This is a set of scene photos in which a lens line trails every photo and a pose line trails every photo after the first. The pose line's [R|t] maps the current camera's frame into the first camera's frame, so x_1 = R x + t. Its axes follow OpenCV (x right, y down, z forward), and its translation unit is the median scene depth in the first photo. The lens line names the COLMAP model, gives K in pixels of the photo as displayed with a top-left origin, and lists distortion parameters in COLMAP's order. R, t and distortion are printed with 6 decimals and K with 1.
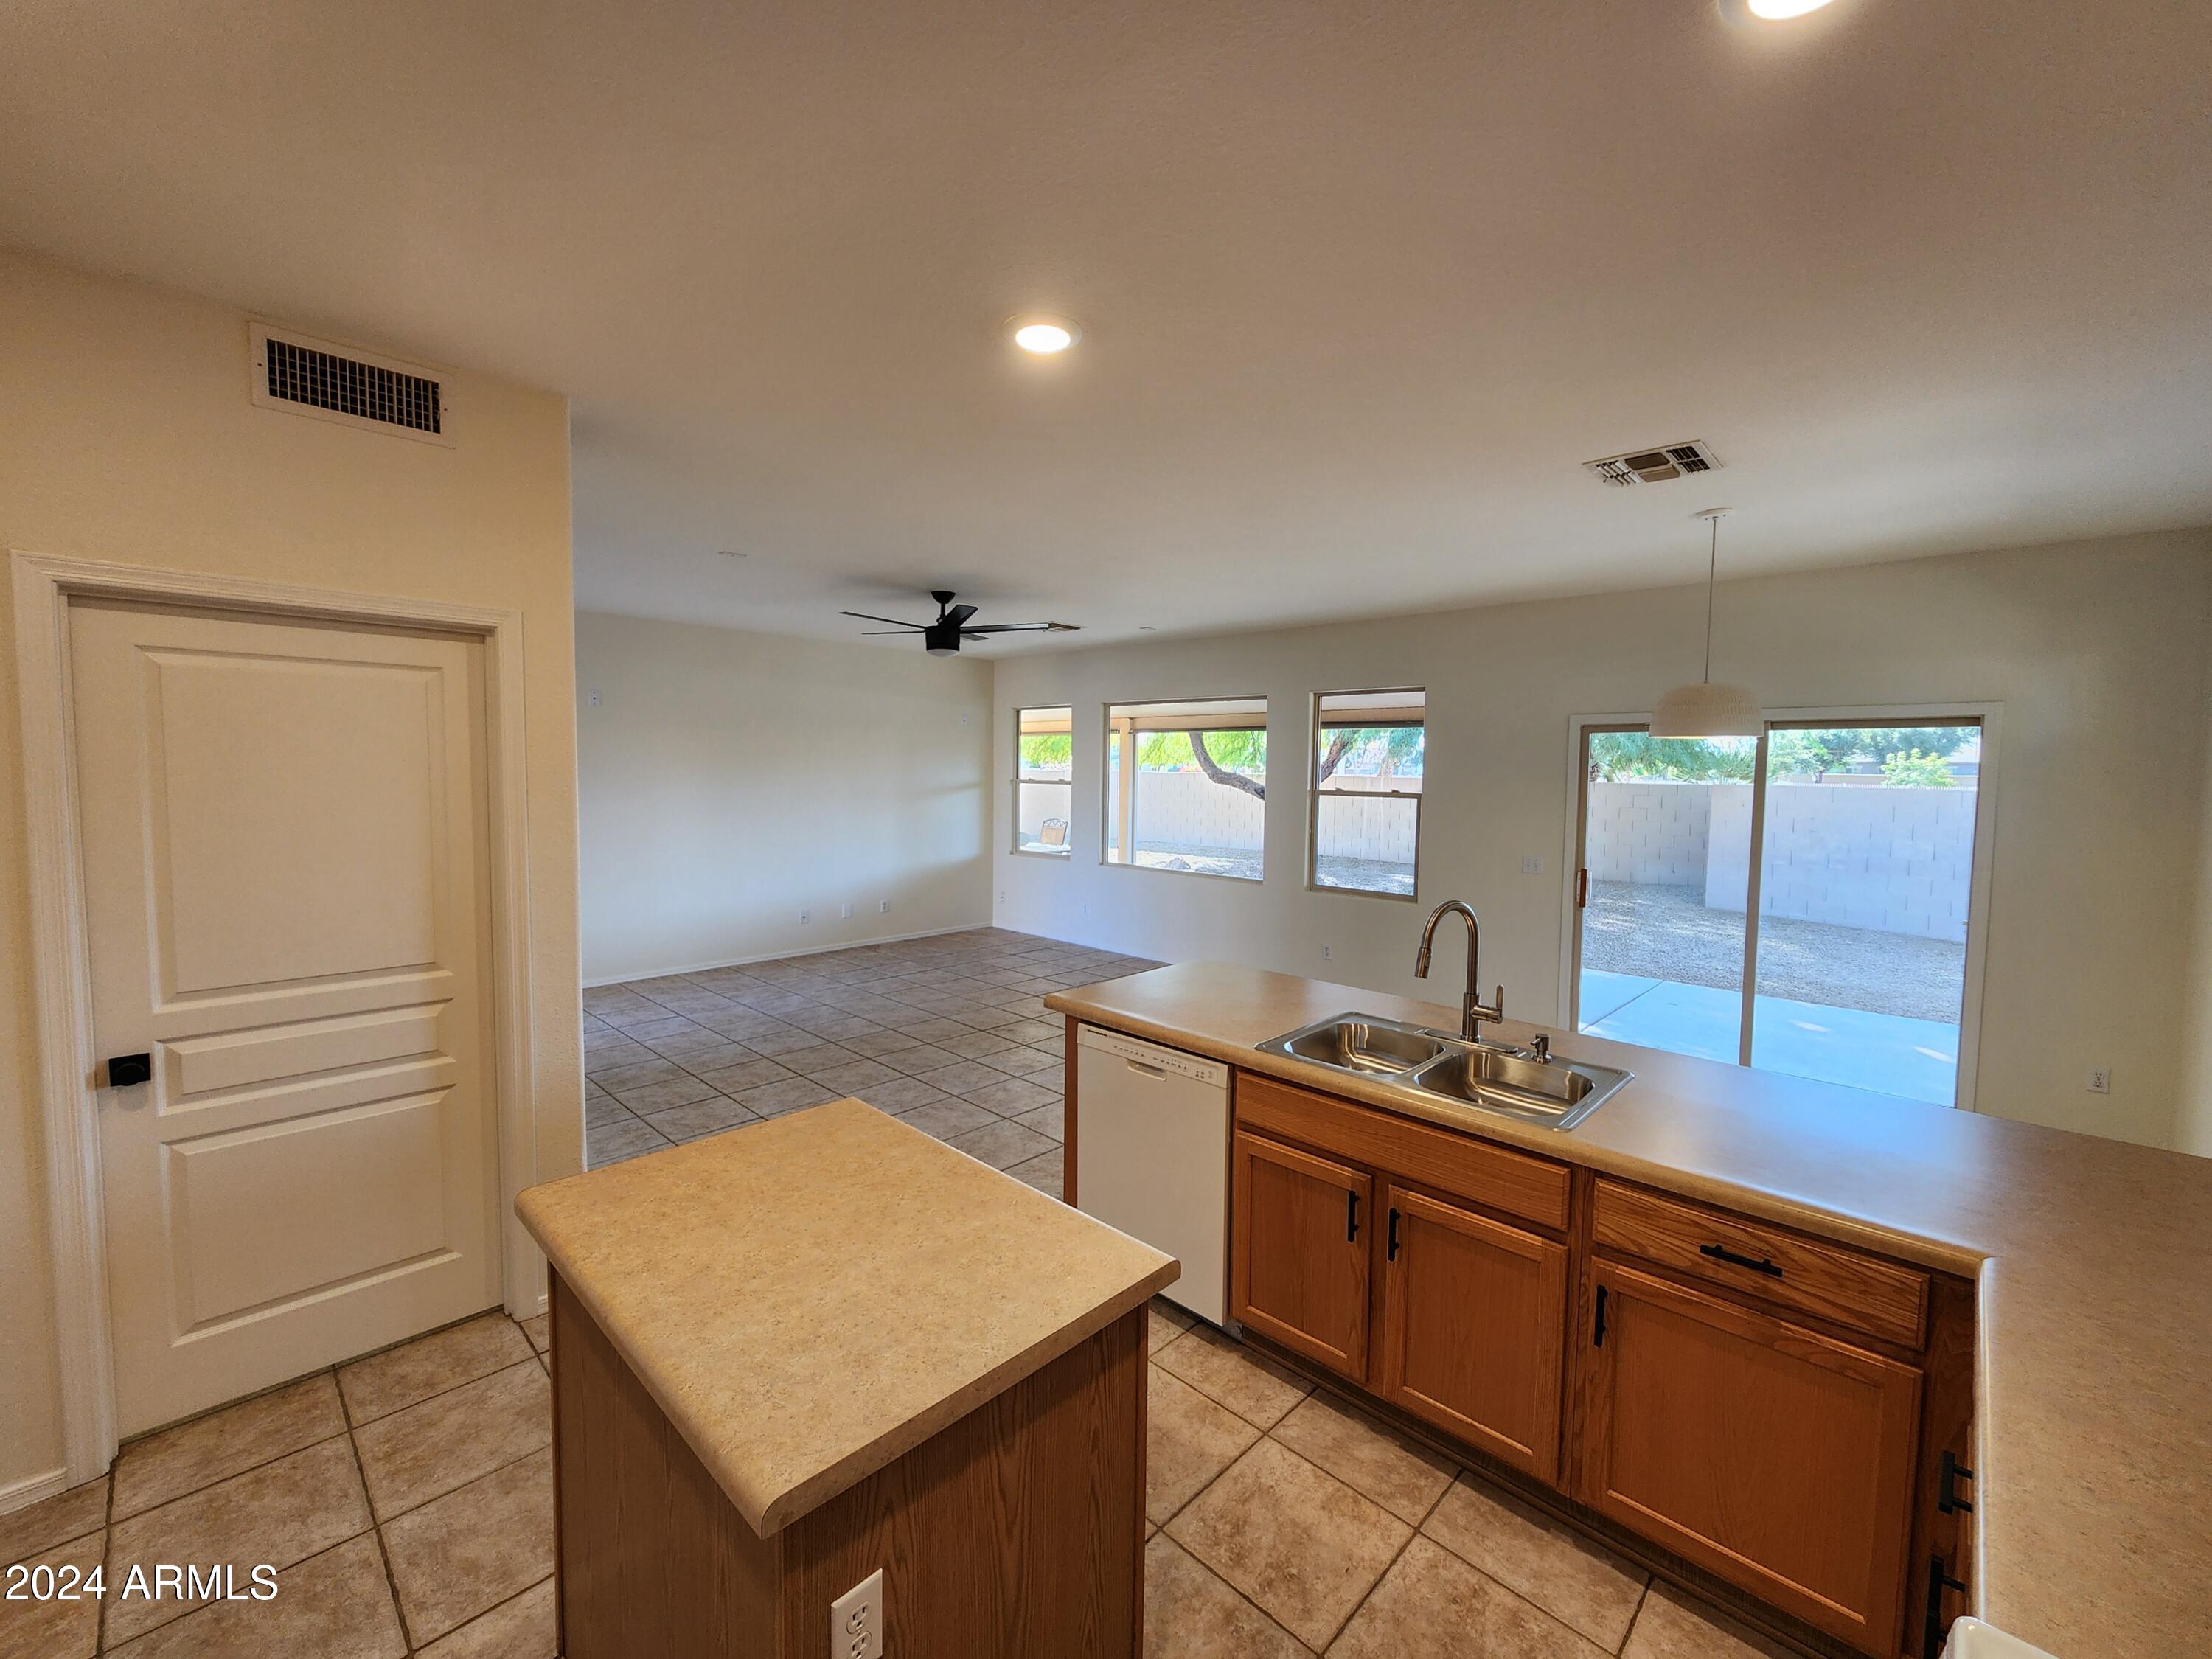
lens RADIAL K [[903.2, 0, 1107.7], [0, 903.2, 827.5], [0, 0, 1]] dist [-0.001297, 0.000050]
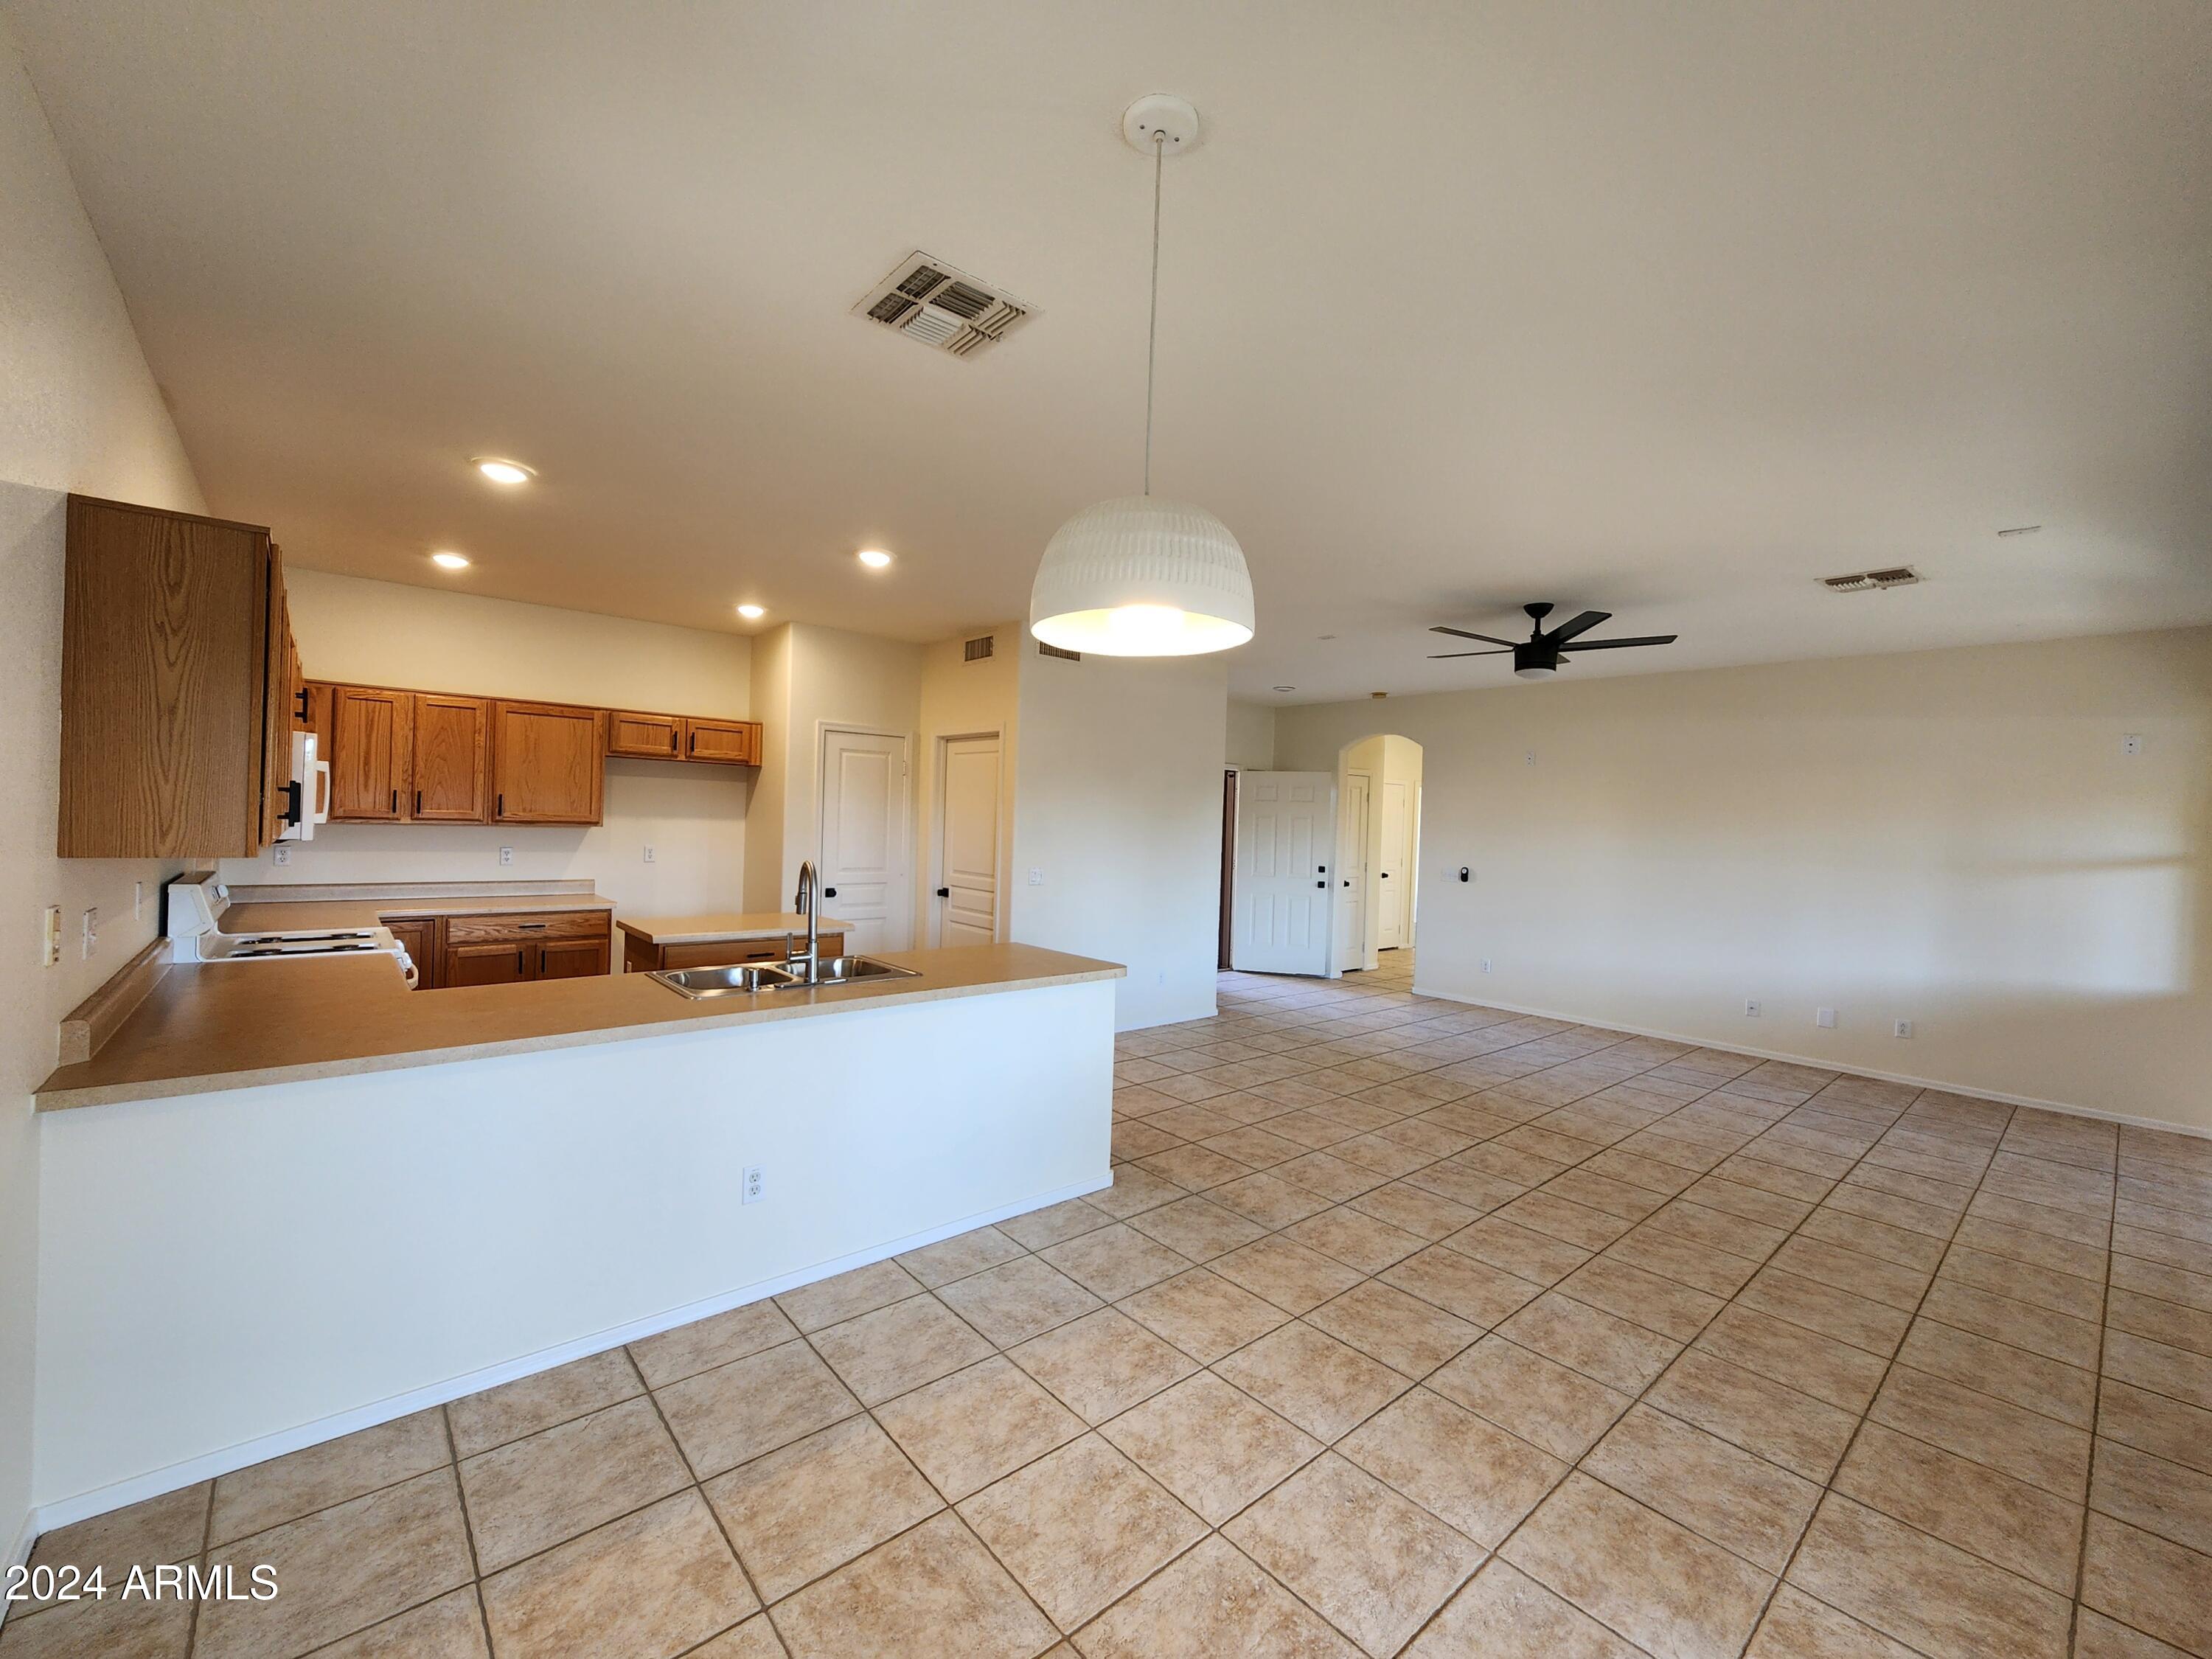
lens RADIAL K [[903.2, 0, 1107.7], [0, 903.2, 827.5], [0, 0, 1]] dist [-0.001297, 0.000050]
pose [[-0.088118, -0.005889, -0.996093, 0.842563], [-0.102594, 0.994718, 0.003195, -0.006645], [0.990813, 0.102475, -0.088257, 0.796607]]
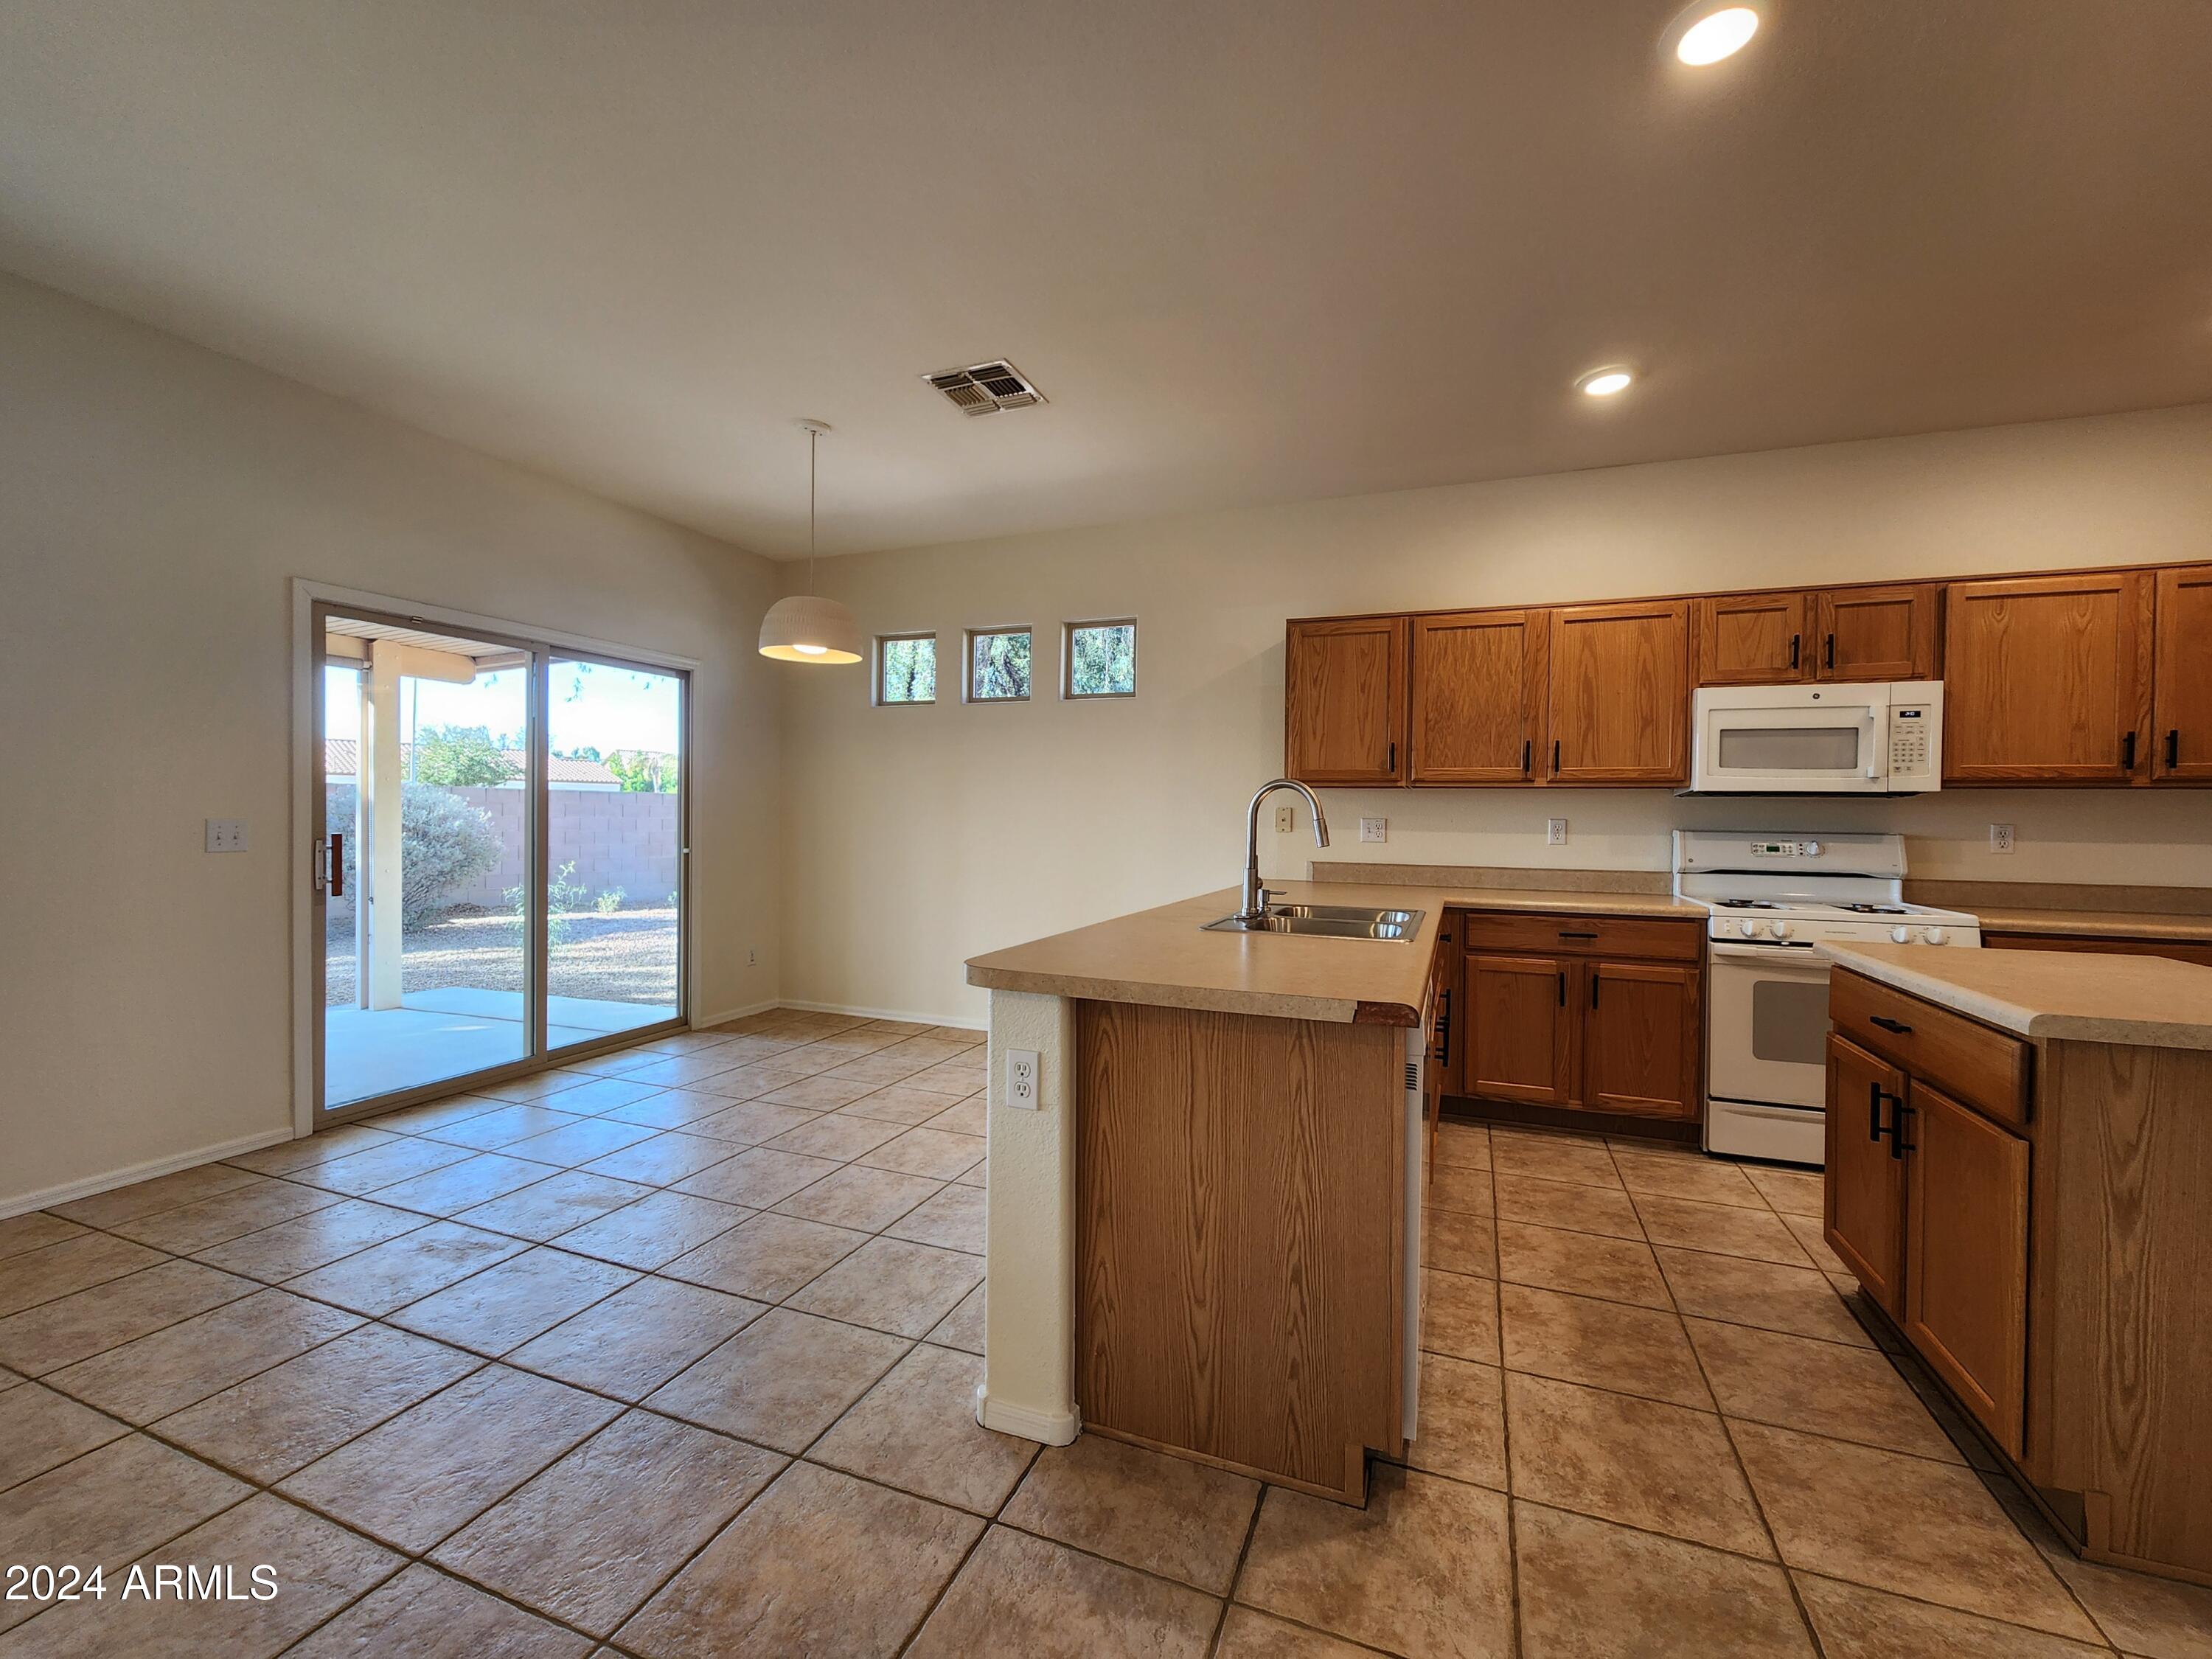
lens RADIAL K [[909.1, 0, 1112.7], [0, 909.1, 822.0], [0, 0, 1]] dist [0.001086, 0.000144]
pose [[-0.386411, -0.024212, 0.922009, -0.284792], [0.045621, 0.997930, 0.045326, 0.038670], [-0.921198, 0.059578, -0.384506, 0.841794]]
